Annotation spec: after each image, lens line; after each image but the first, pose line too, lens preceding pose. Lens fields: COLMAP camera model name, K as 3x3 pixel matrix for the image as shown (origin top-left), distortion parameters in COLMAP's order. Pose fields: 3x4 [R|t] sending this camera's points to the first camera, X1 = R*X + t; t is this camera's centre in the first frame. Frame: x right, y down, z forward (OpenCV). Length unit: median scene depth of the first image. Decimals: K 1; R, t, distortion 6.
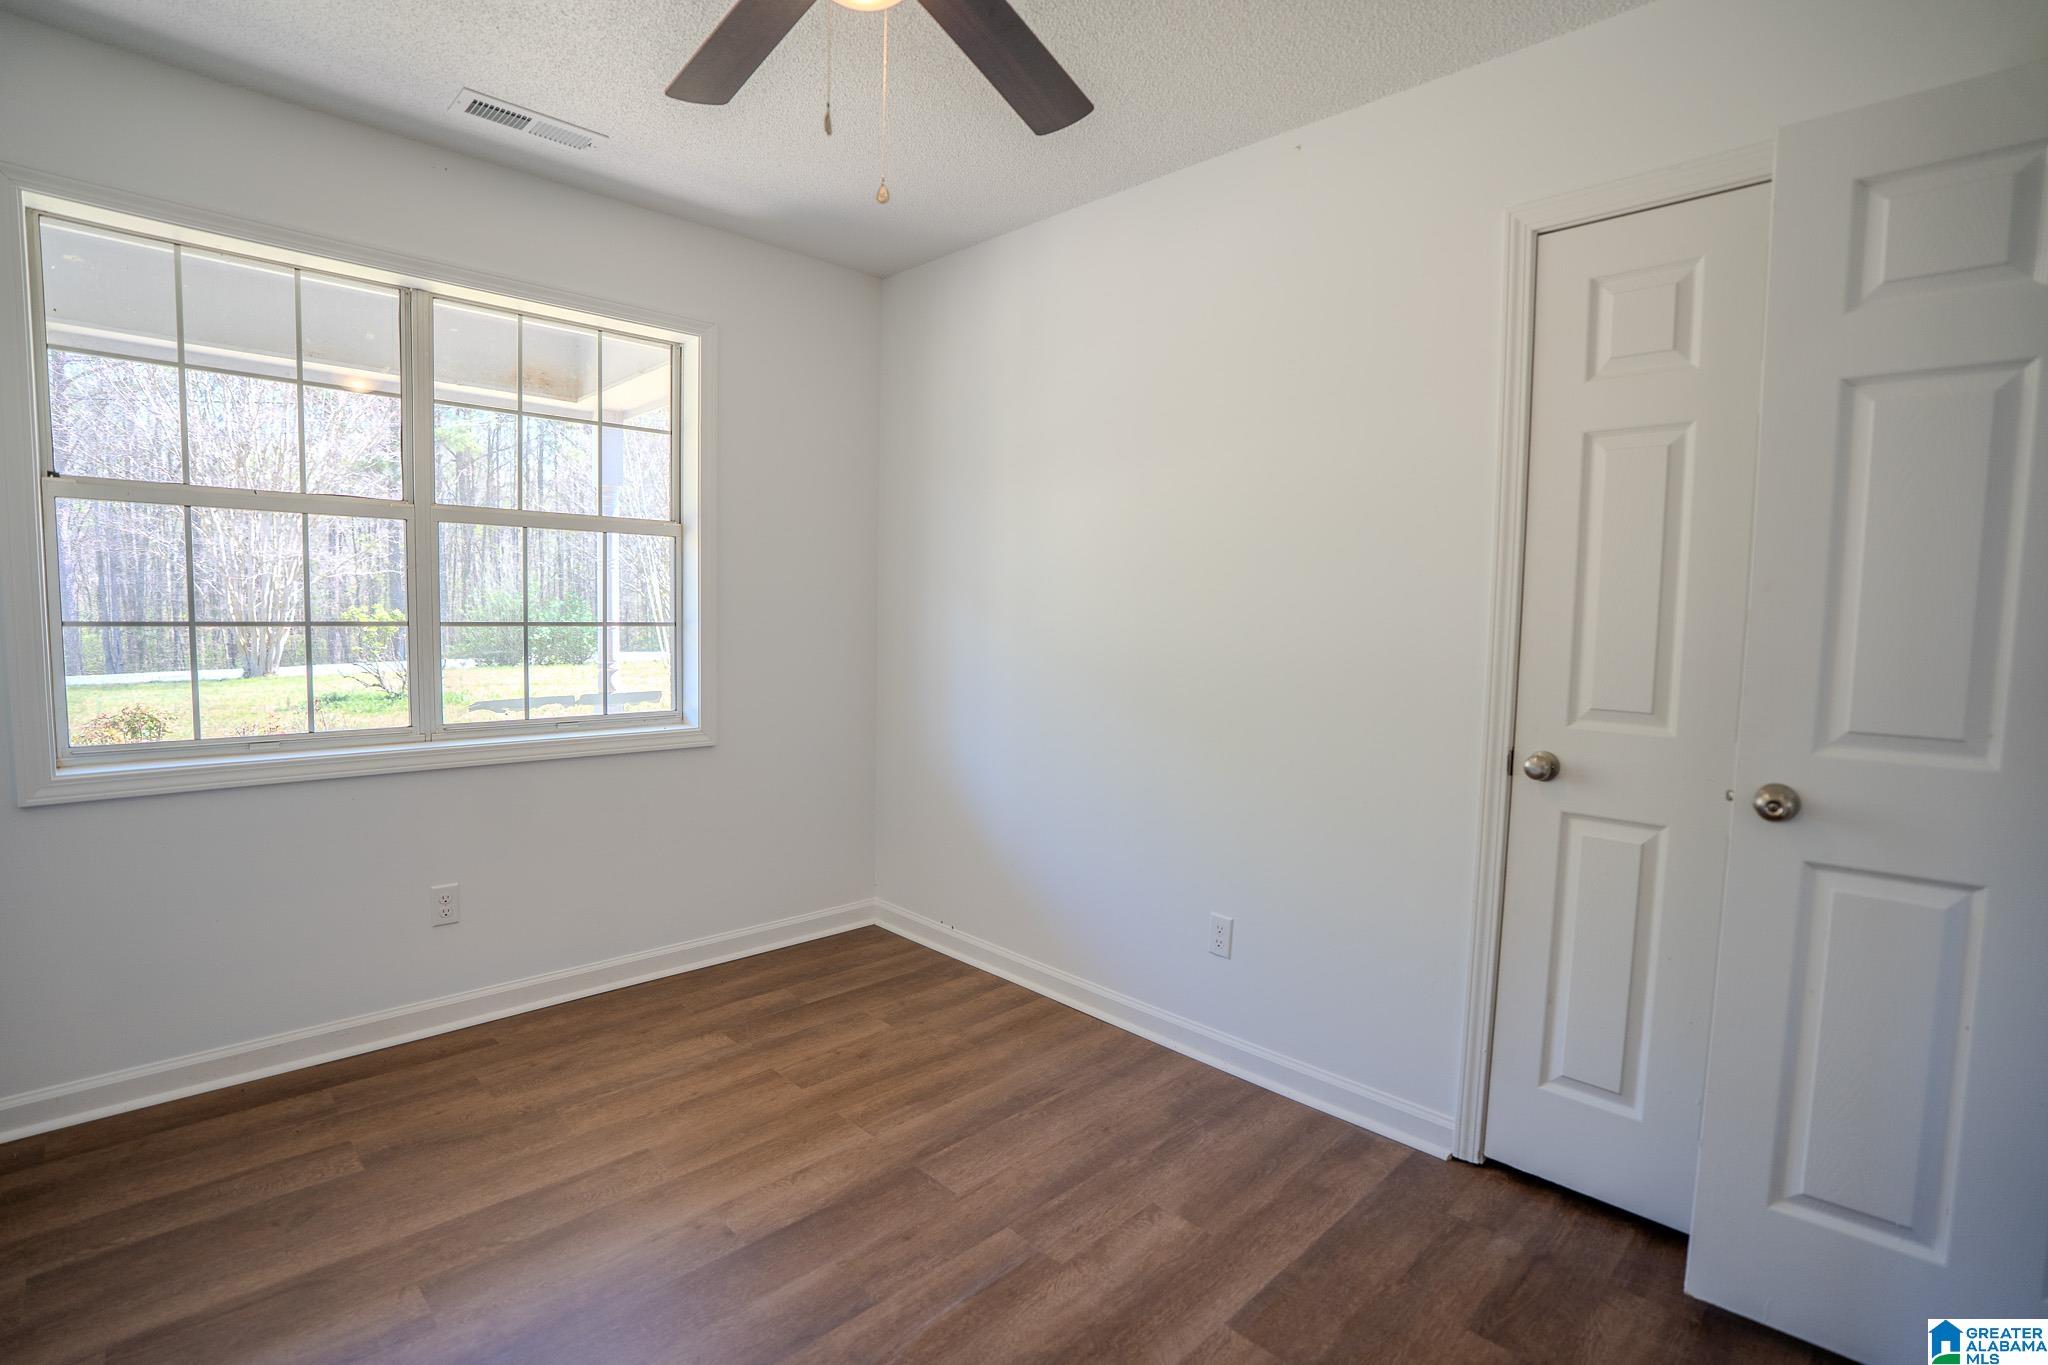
lens RADIAL K [[990.7, 0, 993.3], [0, 990.7, 675.5], [0, 0, 1]] dist [-0.052234, 0.008137]
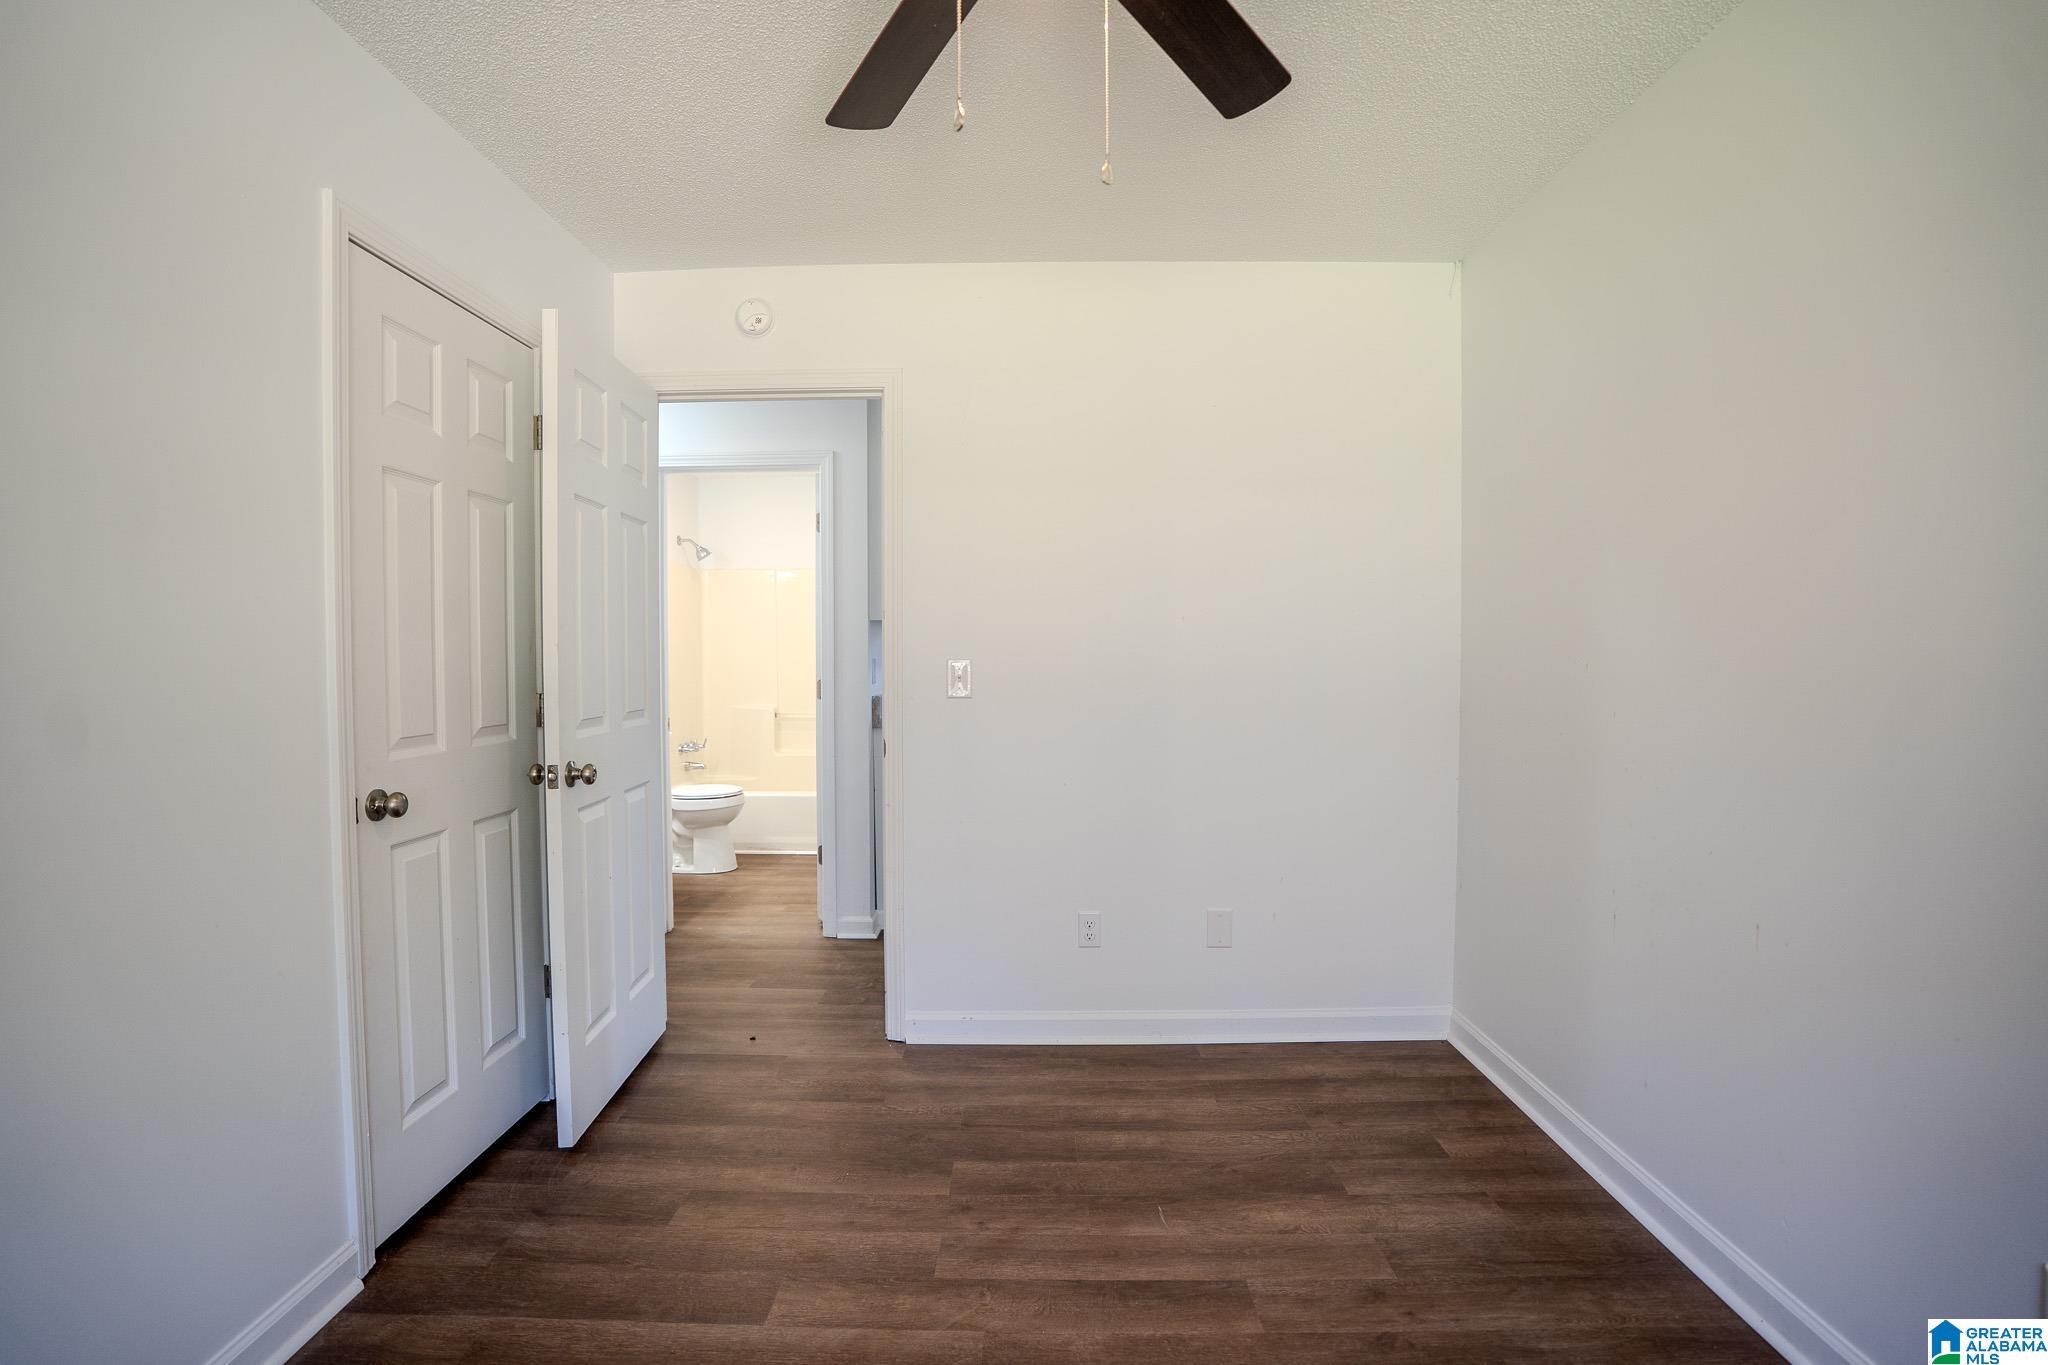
lens RADIAL K [[990.7, 0, 1019.4], [0, 990.7, 675.9], [0, 0, 1]] dist [-0.052234, 0.008137]
pose [[-0.722182, -0.035470, 0.690793, -0.568093], [0.040048, 0.994865, 0.092951, -0.100450], [-0.690542, 0.094792, -0.717053, 1.286933]]
